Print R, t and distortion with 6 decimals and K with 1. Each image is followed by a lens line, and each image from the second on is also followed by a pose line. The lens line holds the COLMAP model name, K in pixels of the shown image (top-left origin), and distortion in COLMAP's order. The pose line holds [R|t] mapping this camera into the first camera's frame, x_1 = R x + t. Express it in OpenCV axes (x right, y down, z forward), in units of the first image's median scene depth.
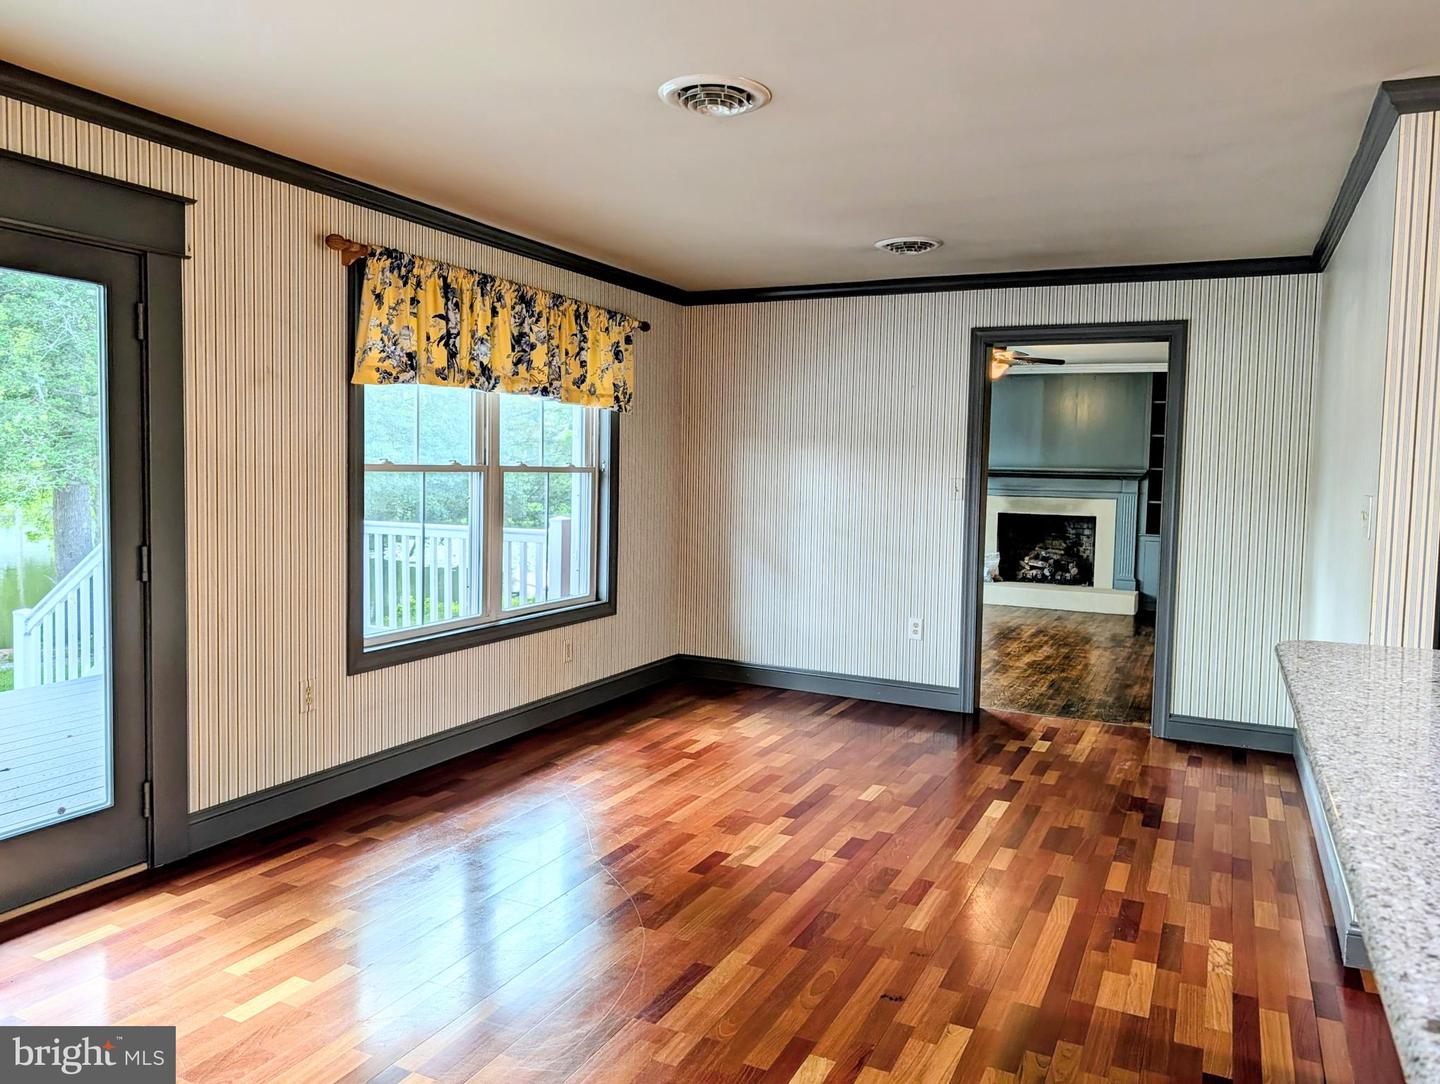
lens RADIAL K [[1054.9, 0, 725.5], [0, 1054.9, 521.2], [0, 0, 1]] dist [0.025899, -0.004518]
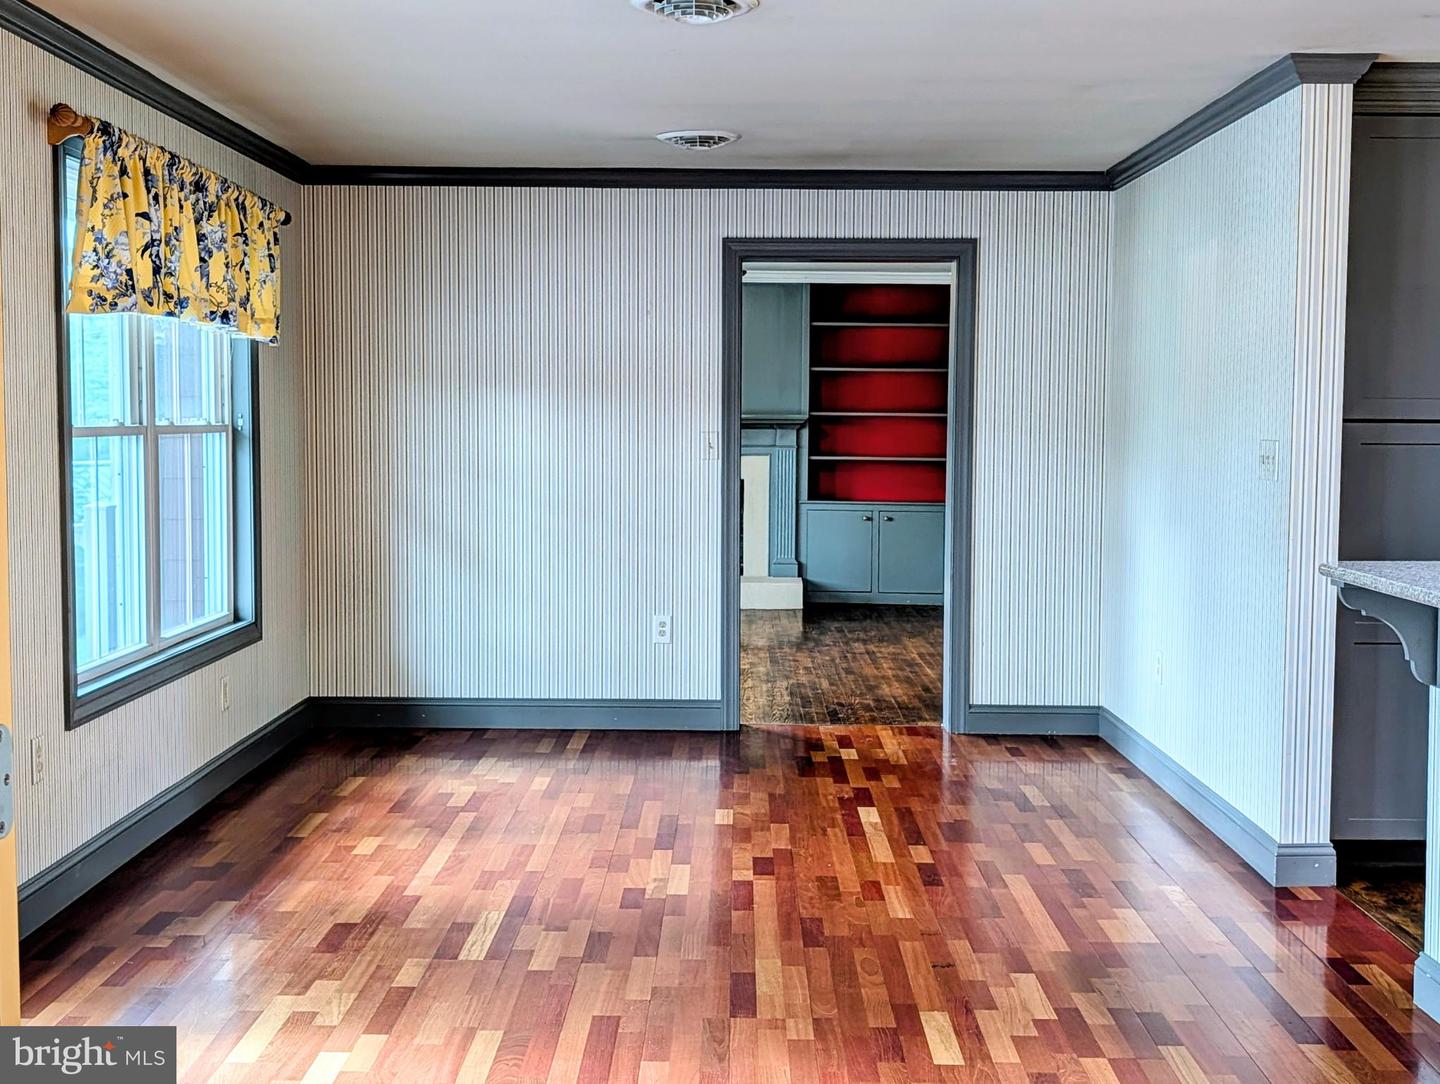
lens RADIAL K [[1795.9, 0, 720.0], [0, 1795.9, 542.0], [0, 0, 1]] dist [0.255576, -0.899454]
pose [[0.900872, -0.046687, 0.431566, -0.453456], [0.037008, 0.998840, 0.030803, -0.000076], [-0.432504, -0.011778, 0.901555, -0.258782]]
